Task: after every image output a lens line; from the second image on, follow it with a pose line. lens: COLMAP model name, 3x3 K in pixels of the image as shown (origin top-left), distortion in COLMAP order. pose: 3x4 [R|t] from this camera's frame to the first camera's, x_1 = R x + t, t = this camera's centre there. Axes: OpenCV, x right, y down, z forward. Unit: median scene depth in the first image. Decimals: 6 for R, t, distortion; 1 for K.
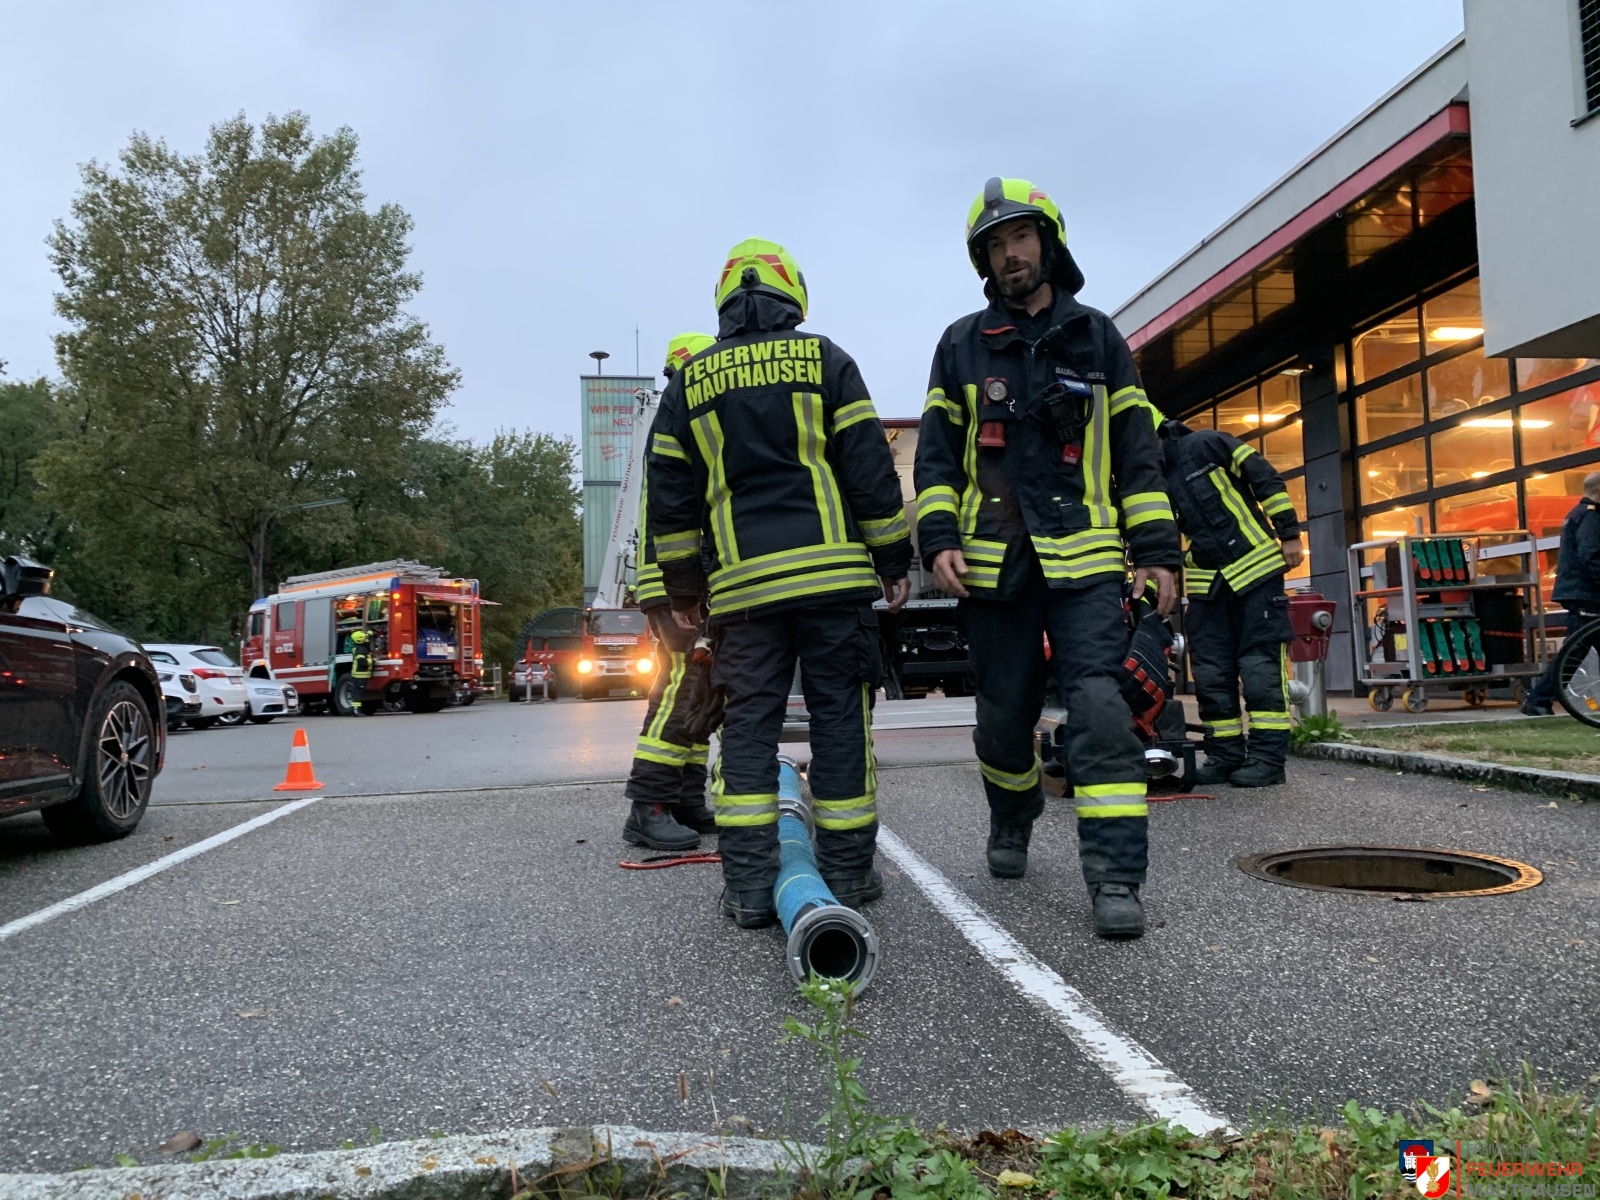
lens RADIAL K [[1221.0, 0, 800.0], [0, 1221.0, 600.0], [0, 0, 1]] dist [0.068011, -0.000516]
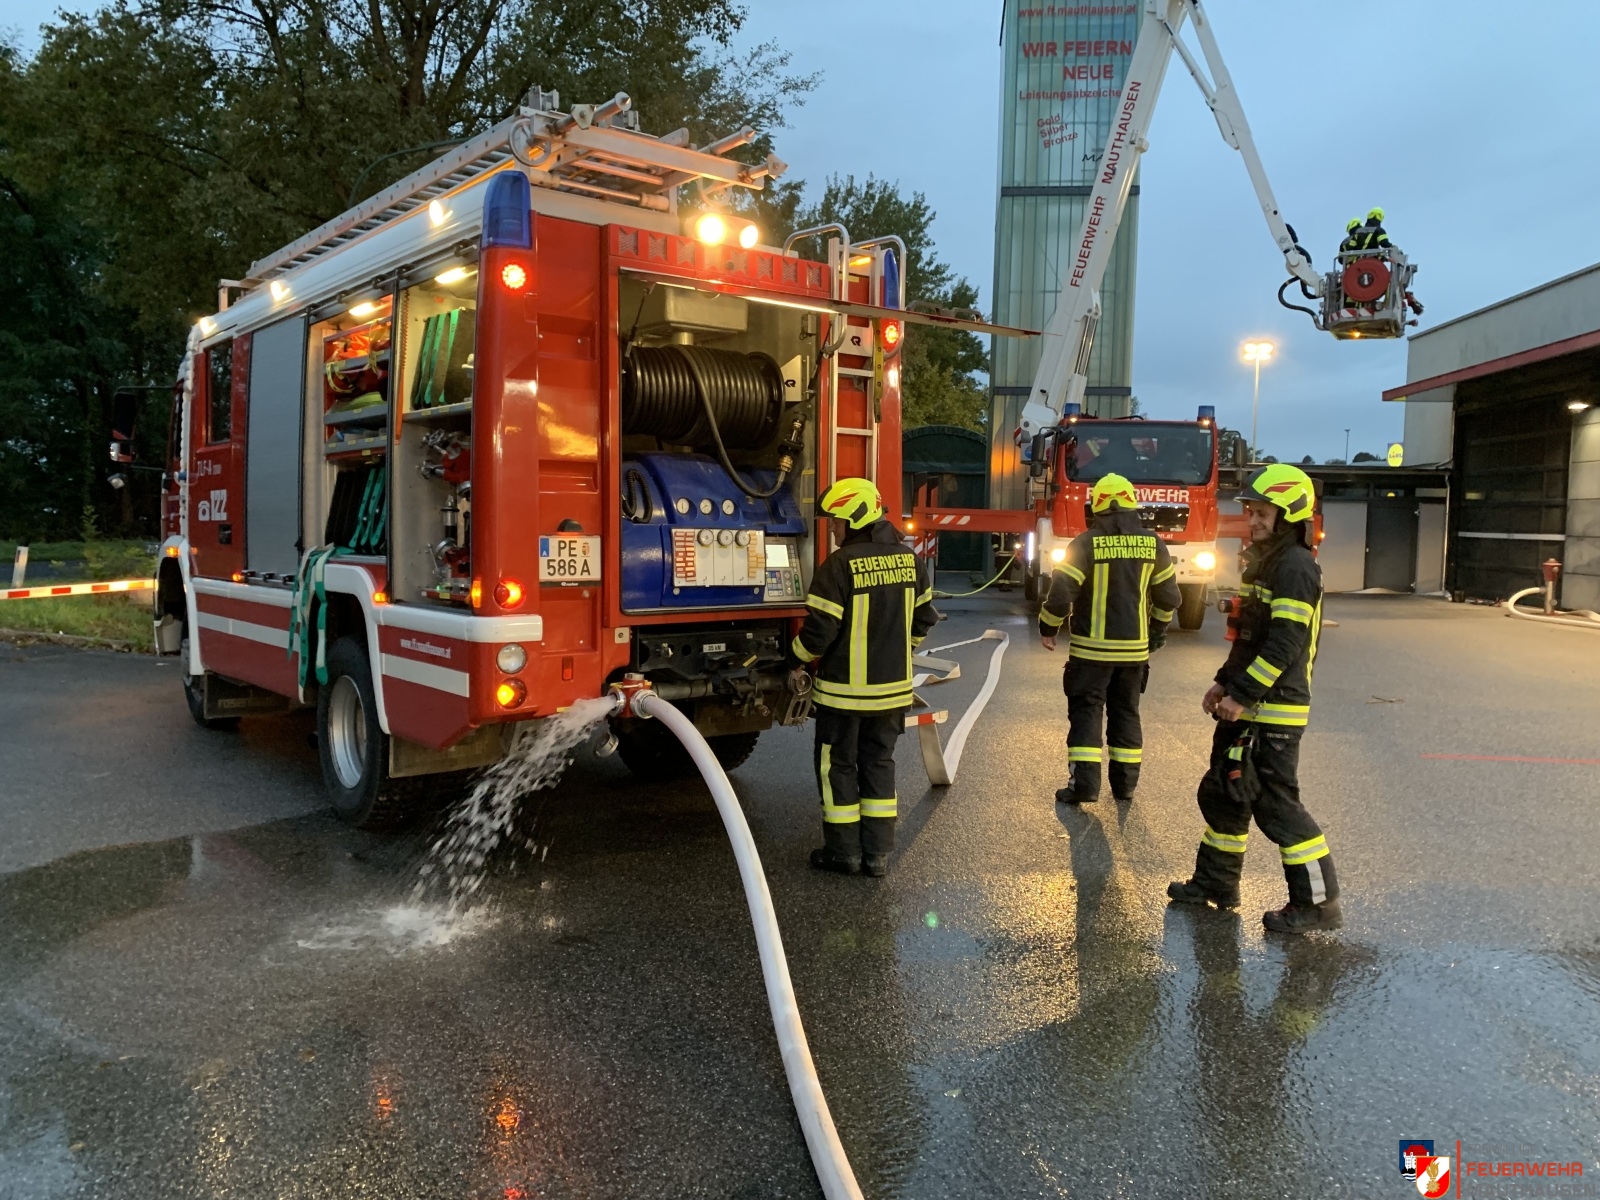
lens RADIAL K [[1221.0, 0, 800.0], [0, 1221.0, 600.0], [0, 0, 1]] dist [0.068011, -0.000516]
pose [[0.969500, 0.068800, -0.235236, -0.122150], [-0.034877, 0.988752, 0.145441, 0.008520], [0.242597, -0.132801, 0.960995, 0.421865]]
